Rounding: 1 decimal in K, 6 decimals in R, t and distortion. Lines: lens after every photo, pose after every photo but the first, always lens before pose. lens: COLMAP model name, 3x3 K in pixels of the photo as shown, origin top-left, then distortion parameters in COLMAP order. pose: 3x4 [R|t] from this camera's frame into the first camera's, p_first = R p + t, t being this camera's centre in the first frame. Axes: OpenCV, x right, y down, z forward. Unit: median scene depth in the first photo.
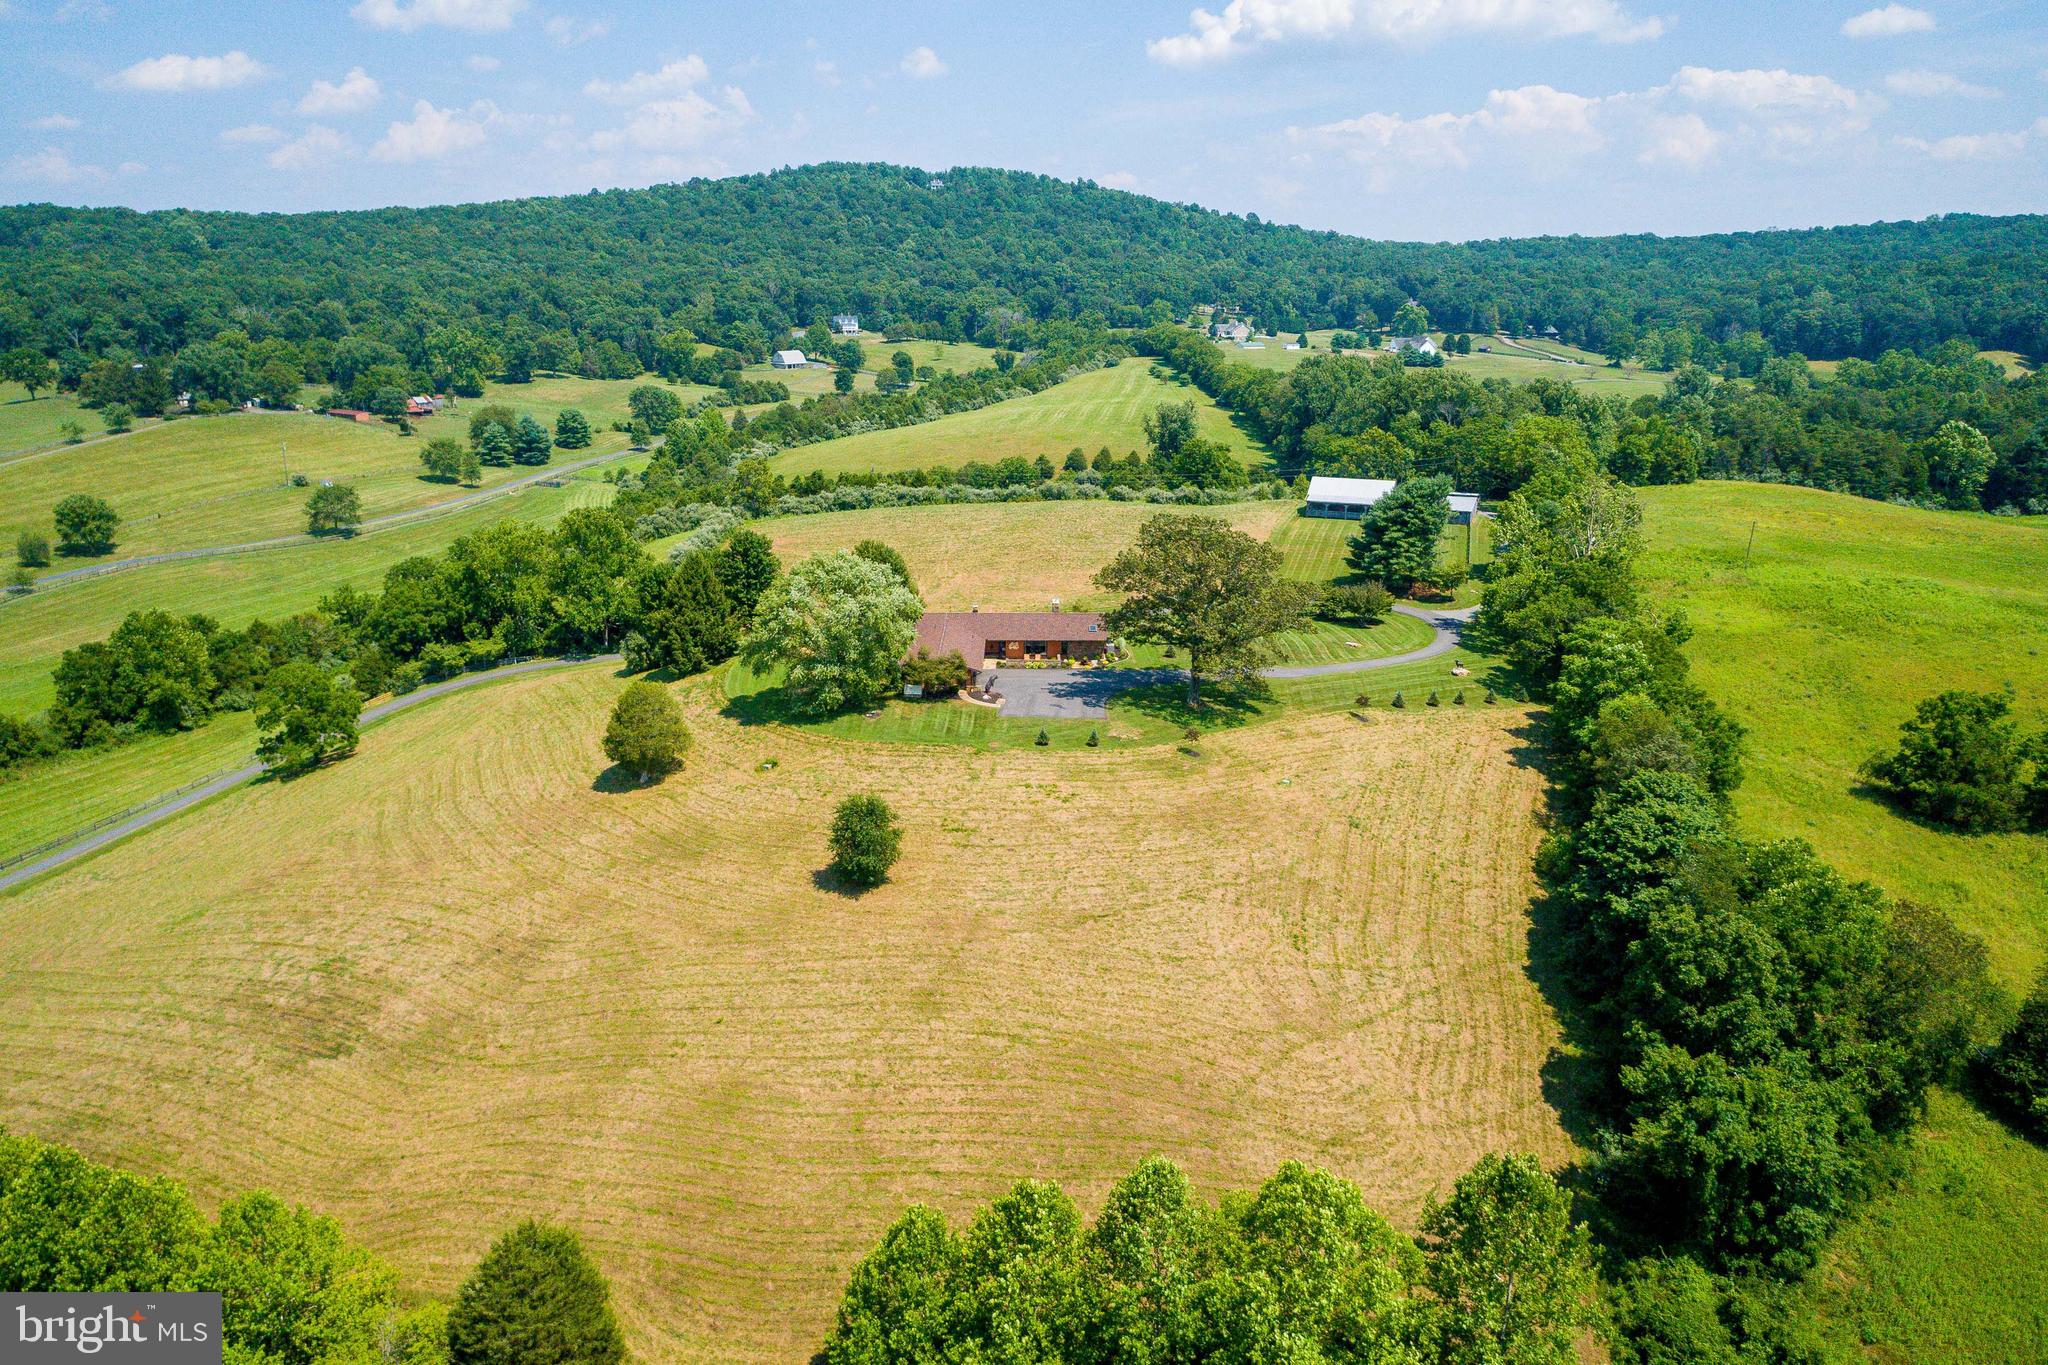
lens RADIAL K [[1397.8, 0, 1024.0], [0, 1397.8, 682.5], [0, 0, 1]] dist [-0.002933, 0.001619]
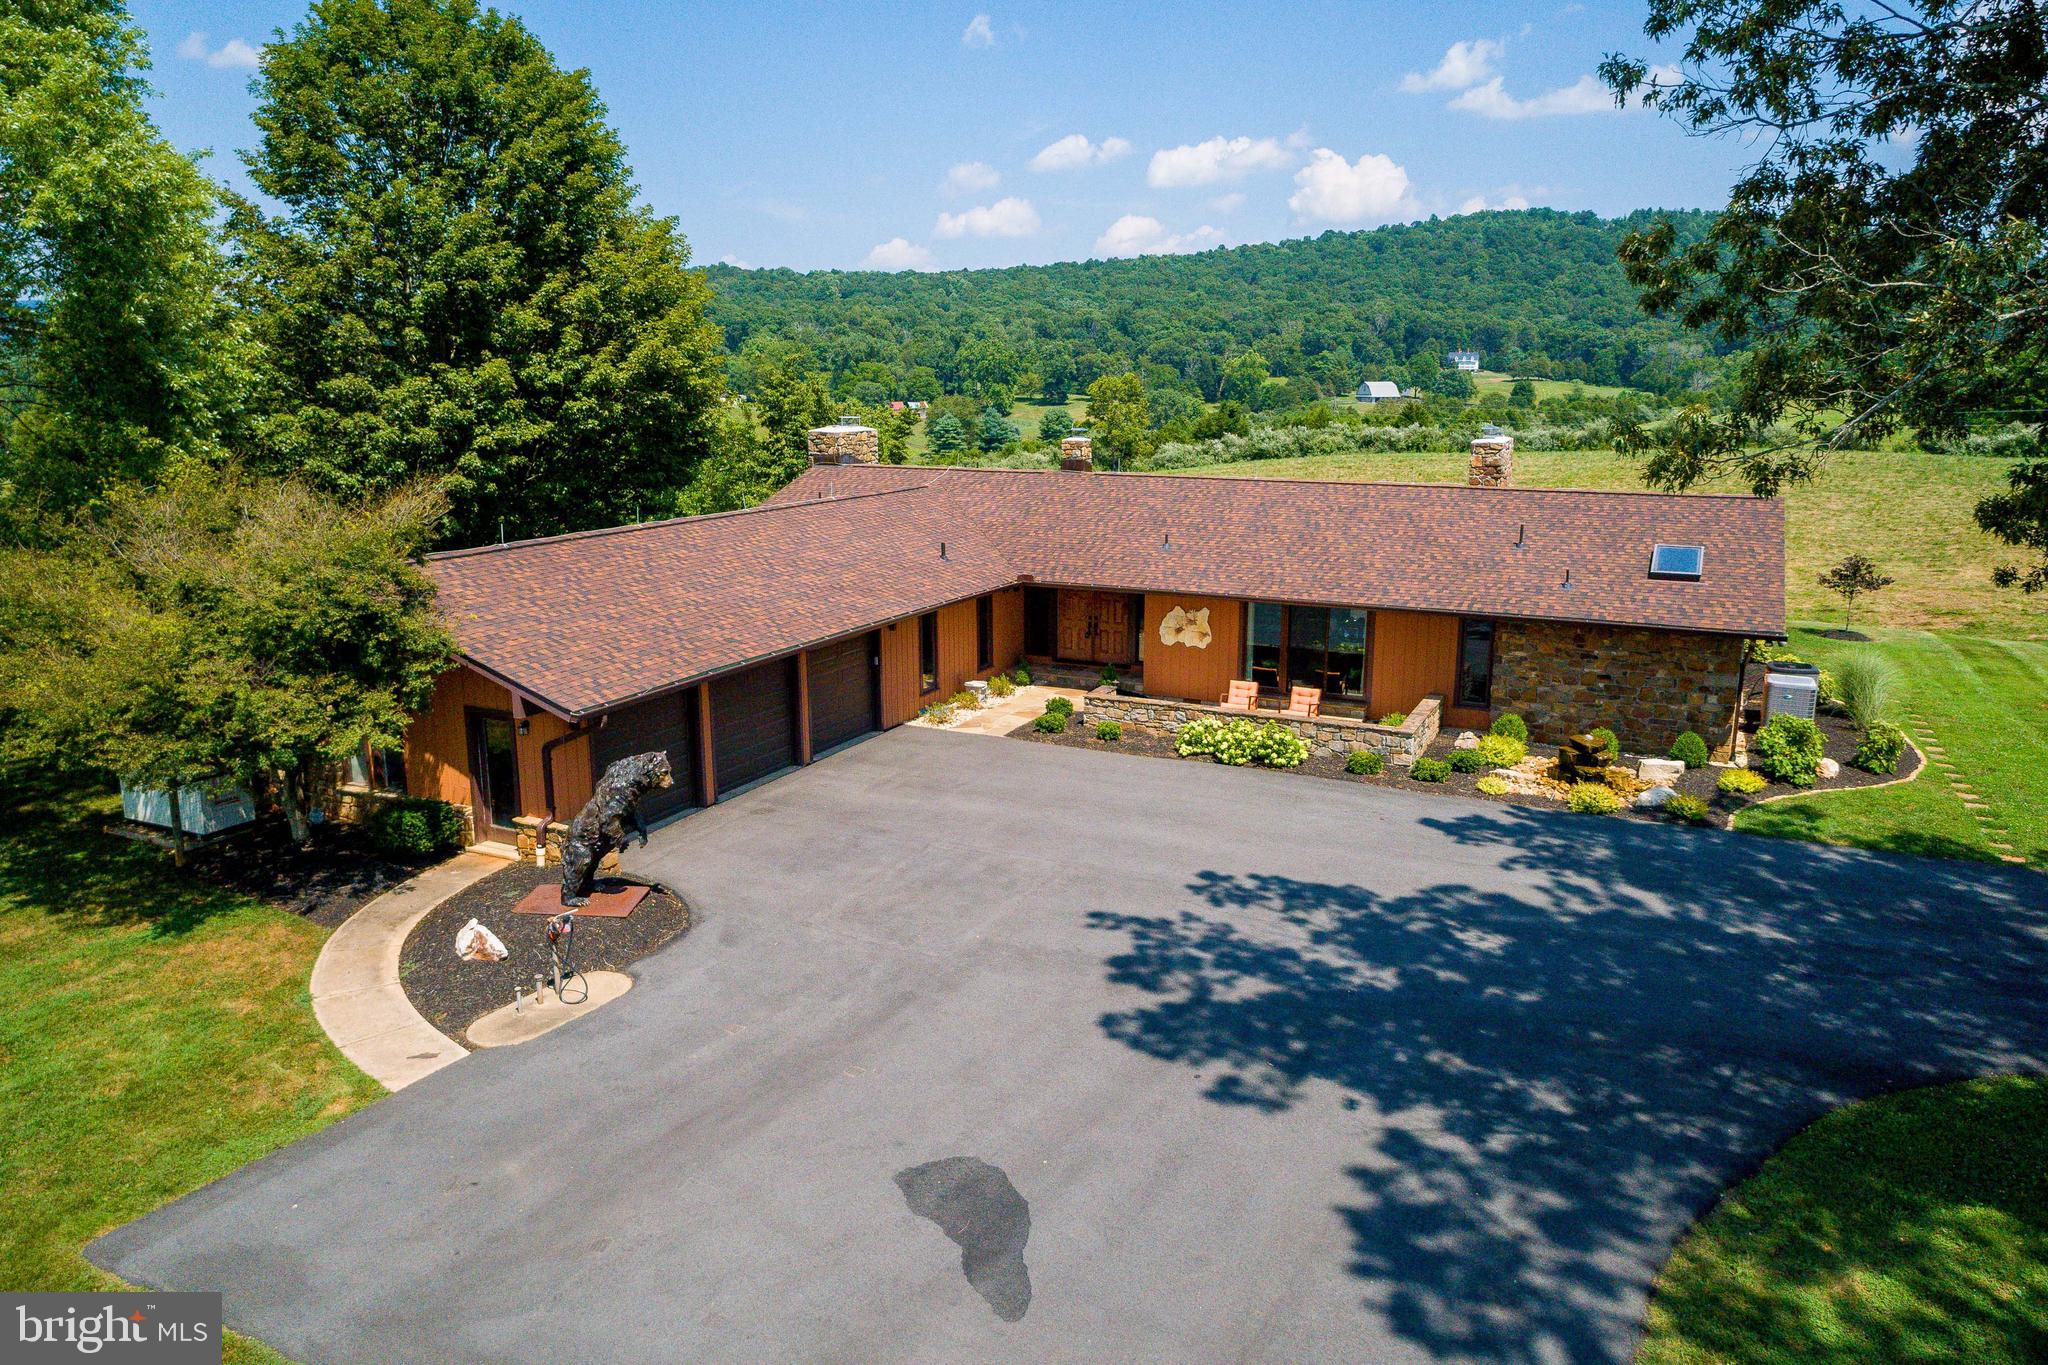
lens RADIAL K [[1397.8, 0, 1024.0], [0, 1397.8, 682.5], [0, 0, 1]] dist [-0.002933, 0.001619]
pose [[0.898984, 0.092919, -0.428011, 0.011098], [-0.122486, 0.991581, -0.042001, -0.001944], [0.420505, 0.090184, 0.902797, 0.177028]]
